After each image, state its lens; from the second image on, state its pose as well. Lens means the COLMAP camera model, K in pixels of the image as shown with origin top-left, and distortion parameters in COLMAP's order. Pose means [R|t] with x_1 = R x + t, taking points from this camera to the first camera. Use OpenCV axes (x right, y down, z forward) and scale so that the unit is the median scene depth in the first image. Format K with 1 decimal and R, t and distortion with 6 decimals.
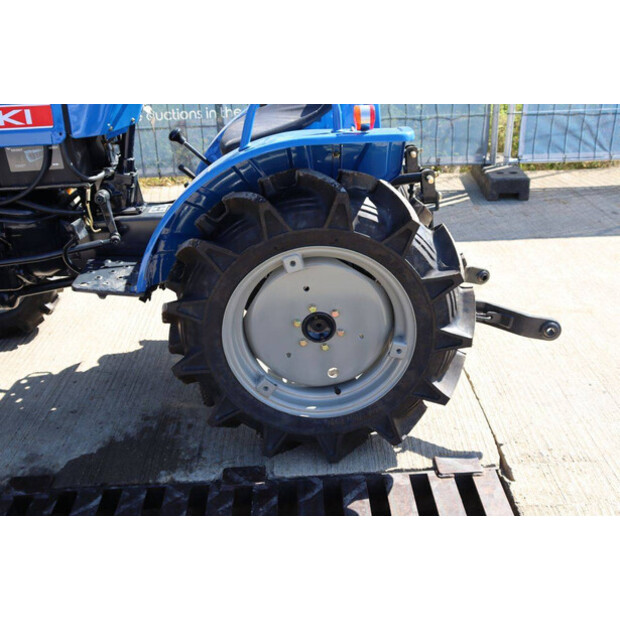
lens RADIAL K [[669.4, 0, 310.0], [0, 669.4, 310.0], [0, 0, 1]] dist [-0.188292, 0.488354]
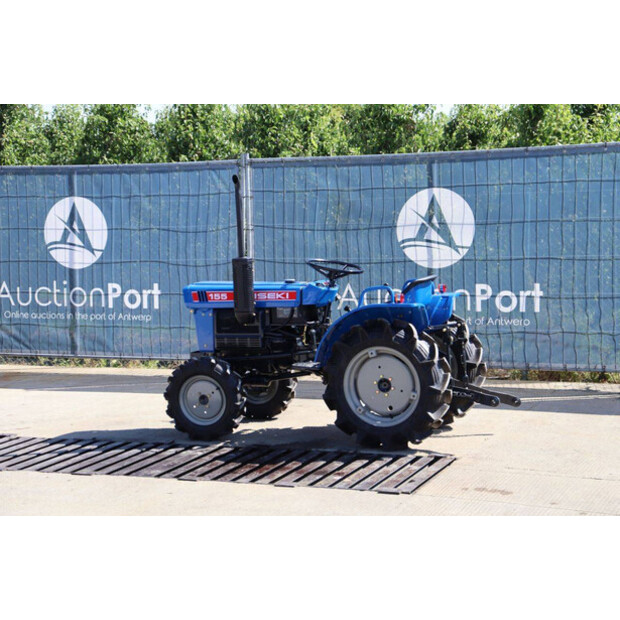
lens RADIAL K [[976.8, 0, 319.2], [0, 976.8, 310.6], [0, 0, 1]] dist [0.058411, 0.131797]
pose [[0.917134, 0.044678, -0.396068, 1.122404], [-0.177594, 0.935413, -0.305718, 0.848113], [0.356828, 0.350724, 0.865833, -2.091364]]
